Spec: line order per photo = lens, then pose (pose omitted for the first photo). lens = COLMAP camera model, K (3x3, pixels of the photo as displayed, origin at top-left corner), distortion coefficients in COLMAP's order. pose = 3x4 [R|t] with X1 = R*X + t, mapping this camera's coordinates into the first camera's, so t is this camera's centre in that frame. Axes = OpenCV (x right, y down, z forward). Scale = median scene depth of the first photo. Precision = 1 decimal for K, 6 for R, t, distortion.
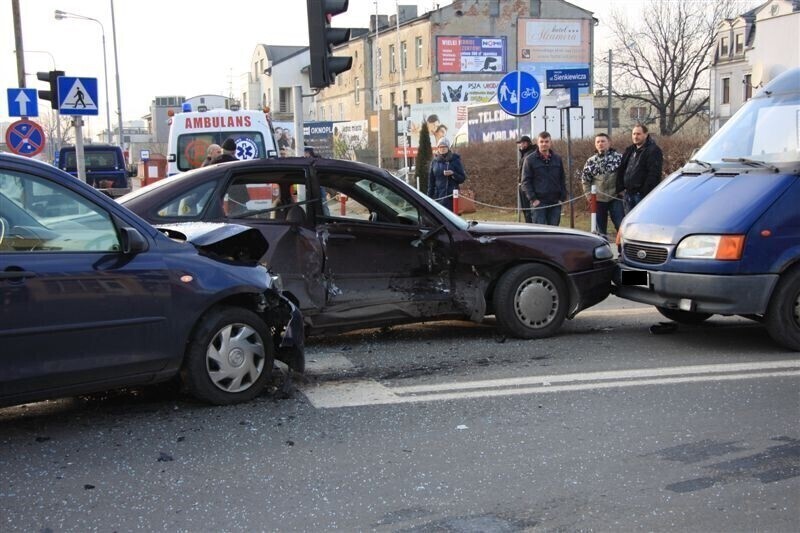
lens RADIAL K [[1218.1, 0, 419.1], [0, 1218.1, 269.3], [0, 0, 1]] dist [0.199779, 0.000000]
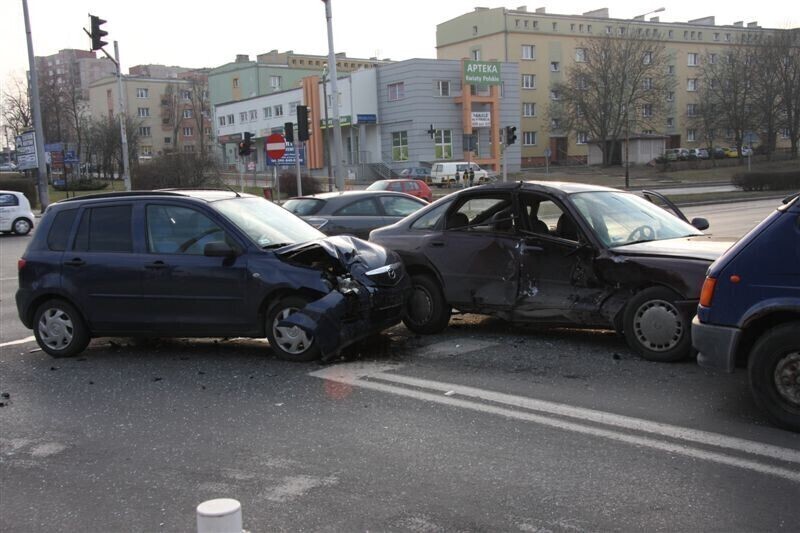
lens RADIAL K [[960.9, 0, 397.4], [0, 960.9, 265.4], [0, 0, 1]] dist [0.087005, 0.000000]
pose [[0.423483, 0.078600, -0.902488, 0.721117], [-0.035002, 0.996905, 0.070399, -0.070685], [0.905228, 0.001777, 0.424923, 0.472364]]
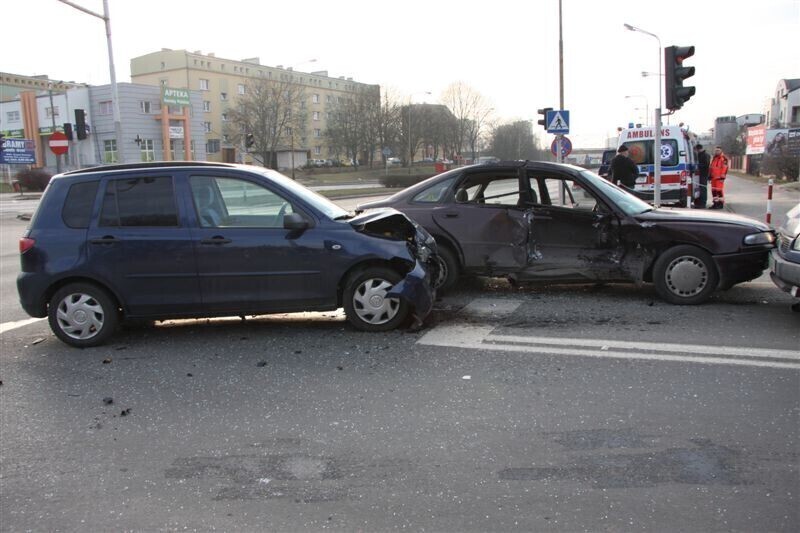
lens RADIAL K [[678.2, 0, 416.1], [0, 678.2, 268.5], [0, 0, 1]] dist [-0.103242, 0.088453]
pose [[0.794089, 0.083997, -0.601970, 0.289818], [-0.036226, 0.995185, 0.091077, -0.033650], [0.606721, -0.050516, 0.793308, 0.288669]]
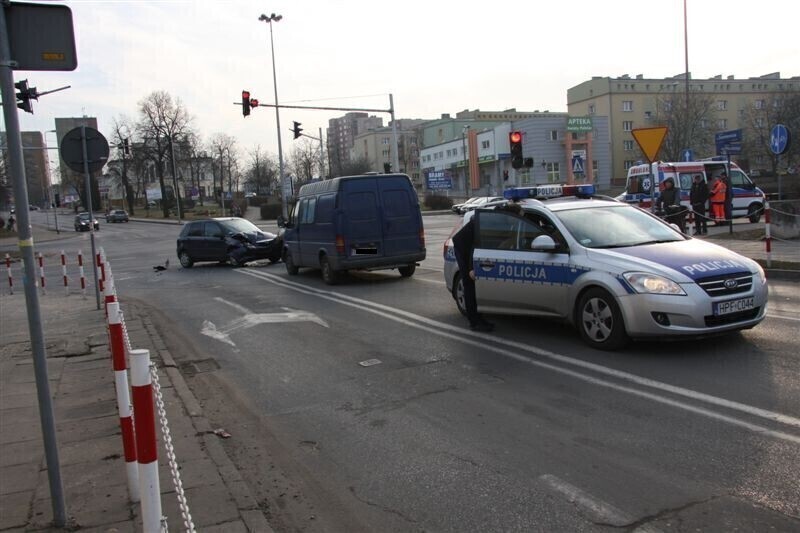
lens RADIAL K [[678.2, 0, 397.9], [0, 678.2, 264.1], [0, 0, 1]] dist [-0.103242, 0.088453]
pose [[0.182743, 0.091664, -0.978878, 1.513801], [-0.014779, 0.995788, 0.090488, -0.104662], [0.983050, -0.002069, 0.183328, 0.701773]]
